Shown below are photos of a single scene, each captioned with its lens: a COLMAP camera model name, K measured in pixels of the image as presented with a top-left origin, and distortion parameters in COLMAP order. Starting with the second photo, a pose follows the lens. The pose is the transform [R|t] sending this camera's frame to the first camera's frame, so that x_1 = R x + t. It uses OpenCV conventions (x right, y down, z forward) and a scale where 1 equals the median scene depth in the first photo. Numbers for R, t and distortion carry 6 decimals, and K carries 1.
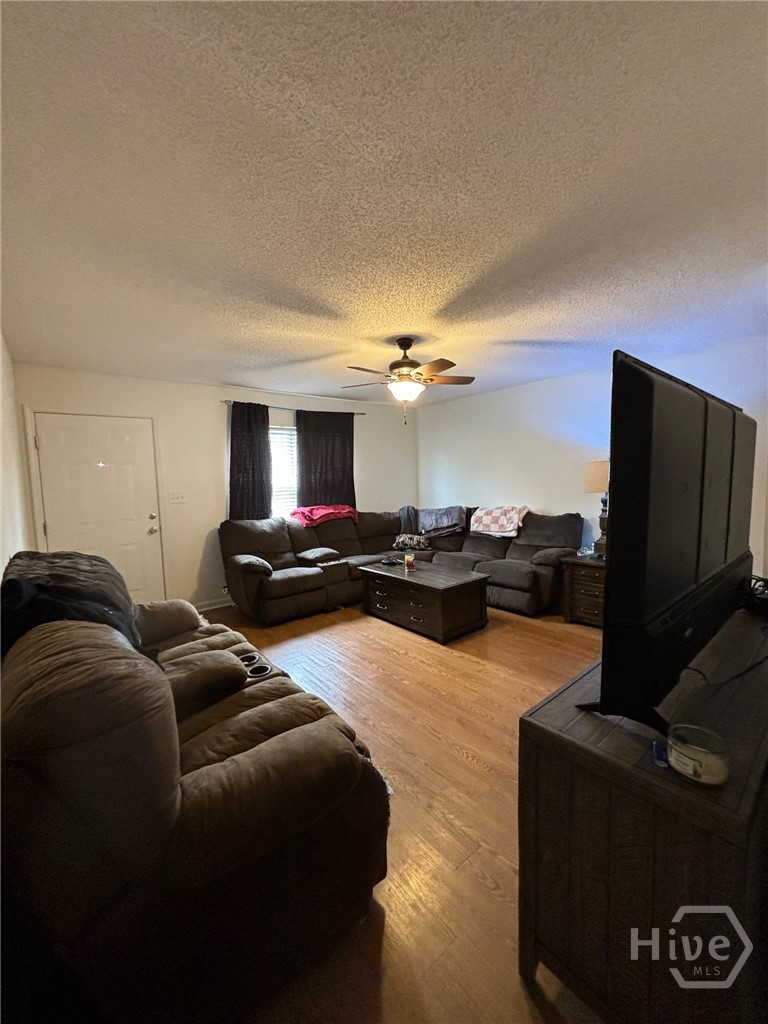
lens RADIAL K [[408.2, 0, 379.2], [0, 408.2, 511.9], [0, 0, 1]] dist [-0.005565, -0.000214]
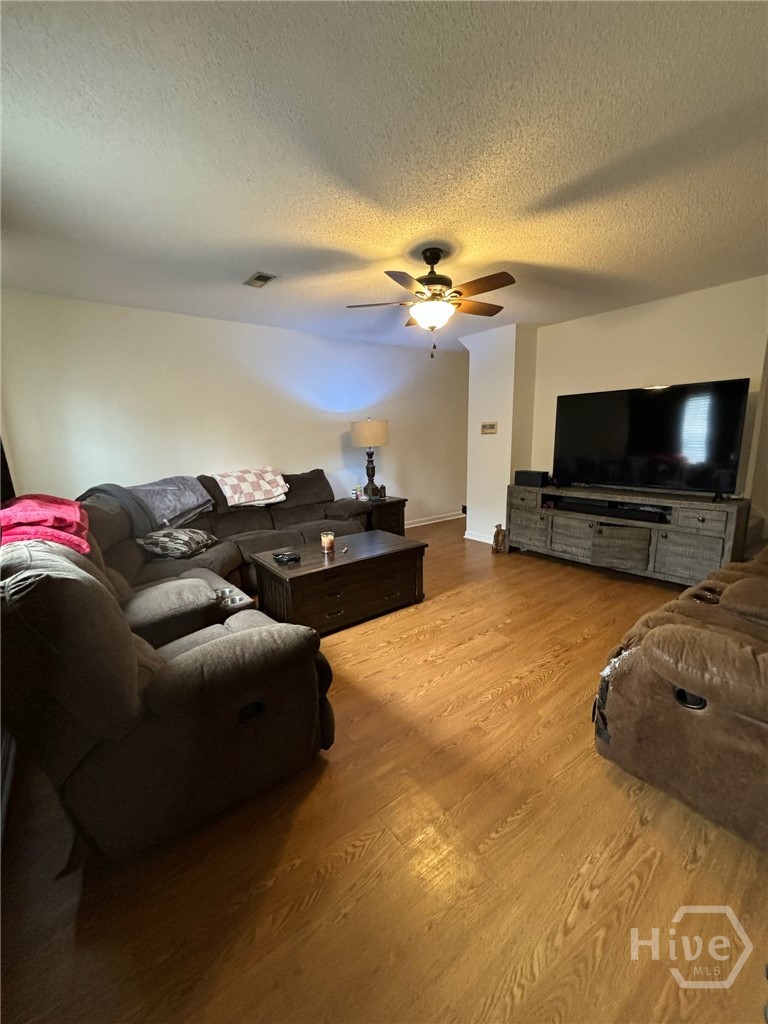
lens RADIAL K [[408.2, 0, 378.8], [0, 408.2, 512.3], [0, 0, 1]] dist [-0.005565, -0.000214]
pose [[0.025898, -0.156224, 0.987382, -0.731711], [0.105831, 0.982591, 0.152691, -0.039089], [-0.994047, 0.100541, 0.041981, 0.993300]]
